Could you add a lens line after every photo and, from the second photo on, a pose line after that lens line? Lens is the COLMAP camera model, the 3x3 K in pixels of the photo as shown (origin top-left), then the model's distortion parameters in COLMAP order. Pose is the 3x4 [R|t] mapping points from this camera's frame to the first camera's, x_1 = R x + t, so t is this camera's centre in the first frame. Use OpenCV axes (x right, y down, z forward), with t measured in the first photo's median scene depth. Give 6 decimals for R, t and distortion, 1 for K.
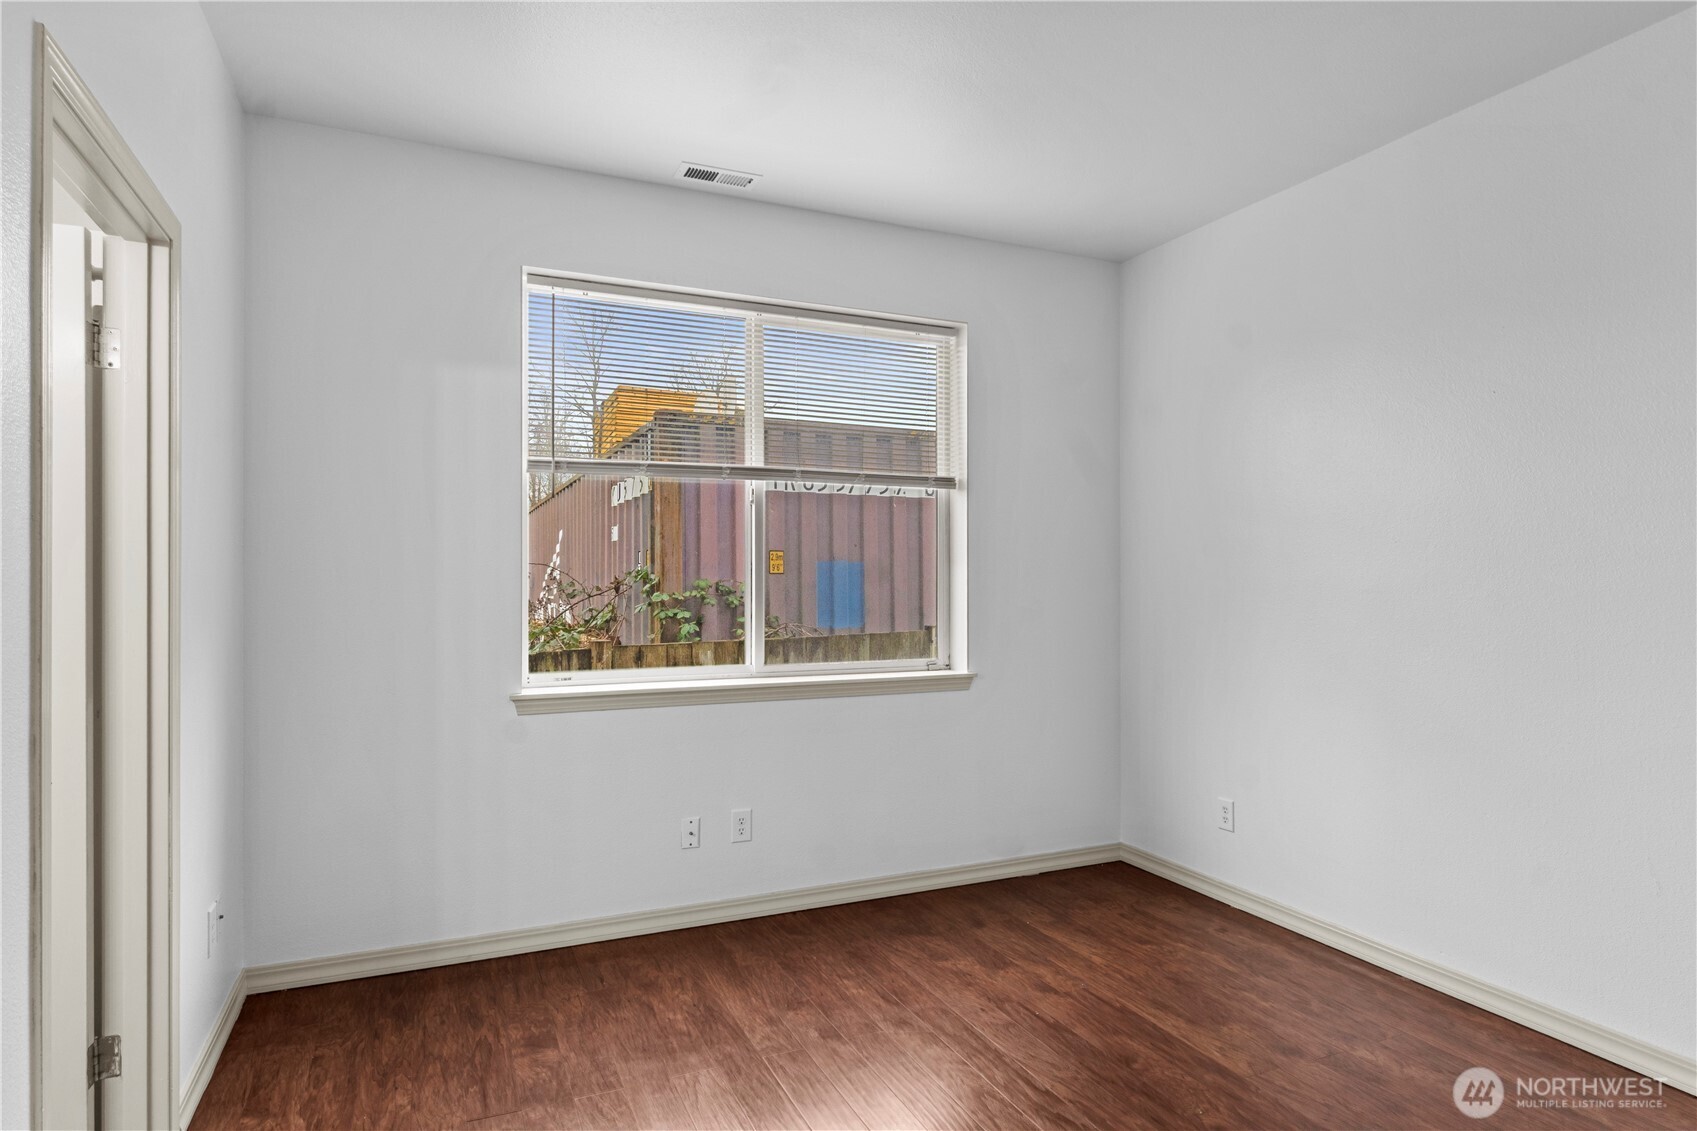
lens RADIAL K [[933.1, 0, 847.4], [0, 933.1, 584.1], [0, 0, 1]] dist [0.002373, 0.000169]
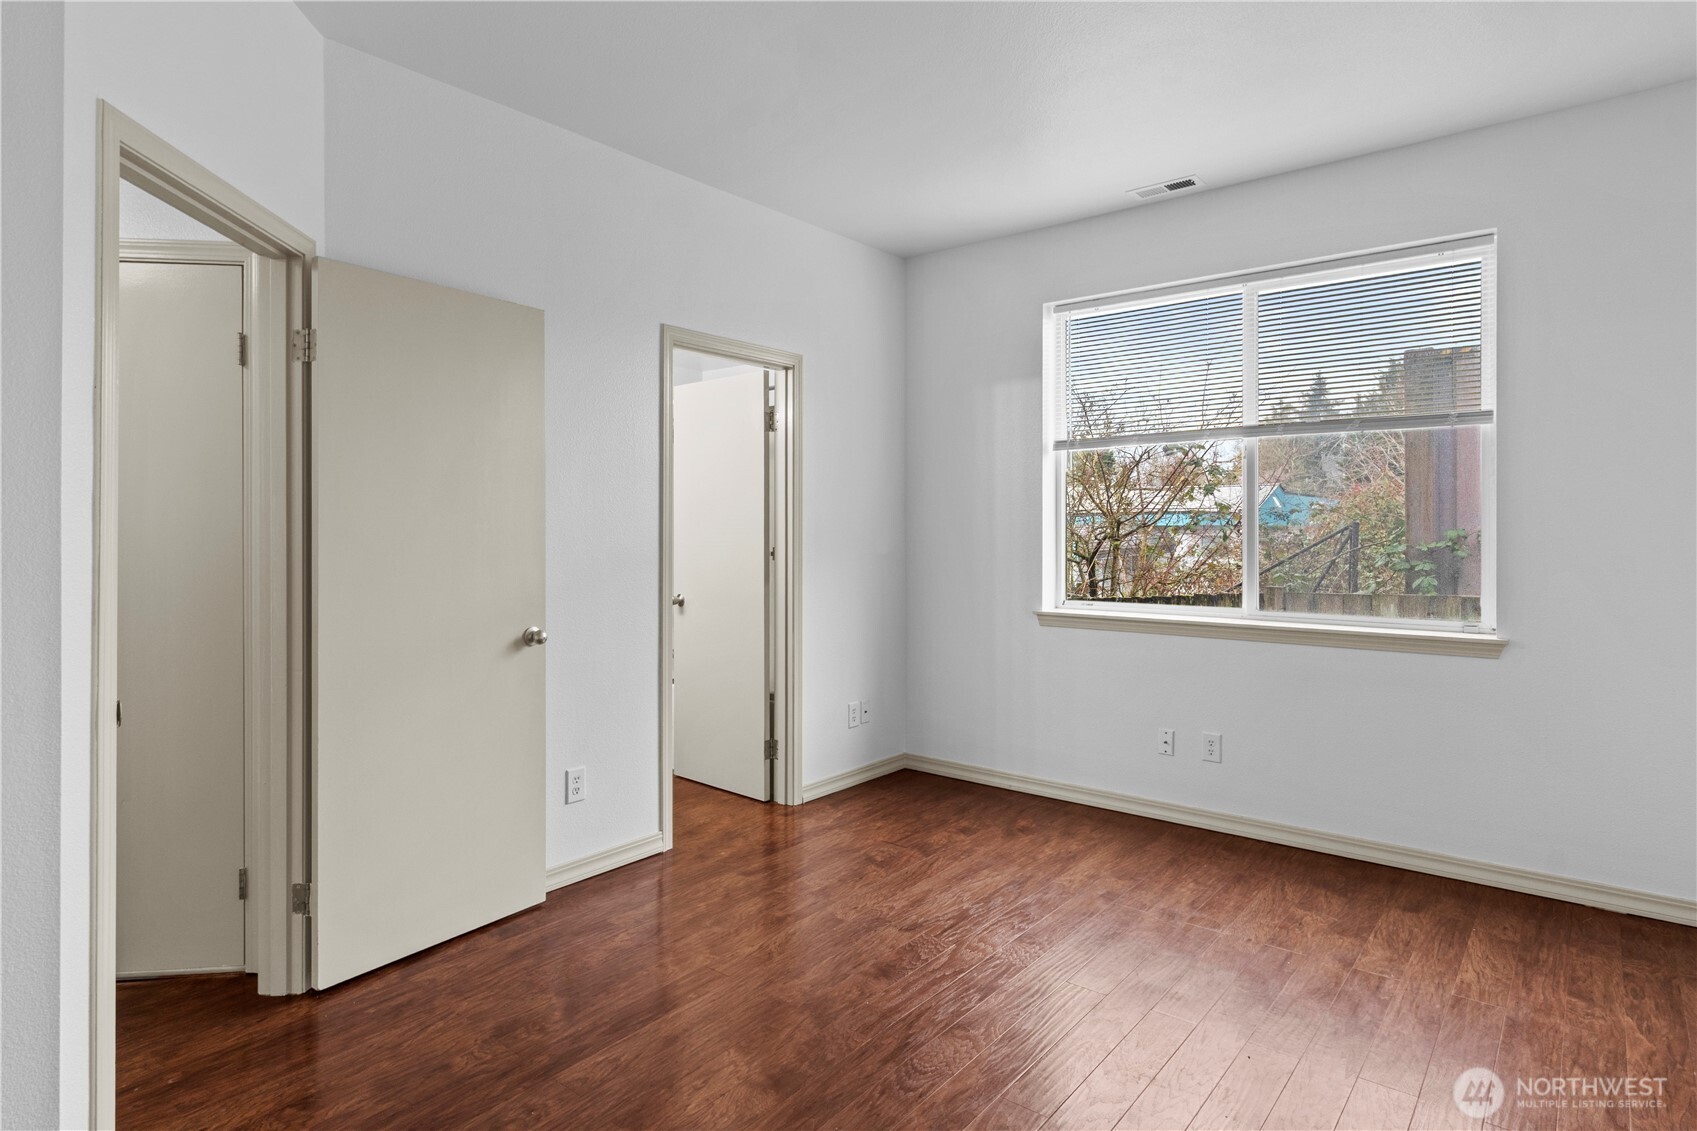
lens RADIAL K [[928.7, 0, 848.6], [0, 928.7, 525.4], [0, 0, 1]] dist [0.001611, -0.000172]
pose [[0.453932, -0.002654, -0.891032, 0.773648], [-0.005797, 0.999966, -0.005931, 0.000278], [0.891017, 0.007858, 0.453901, 0.110173]]
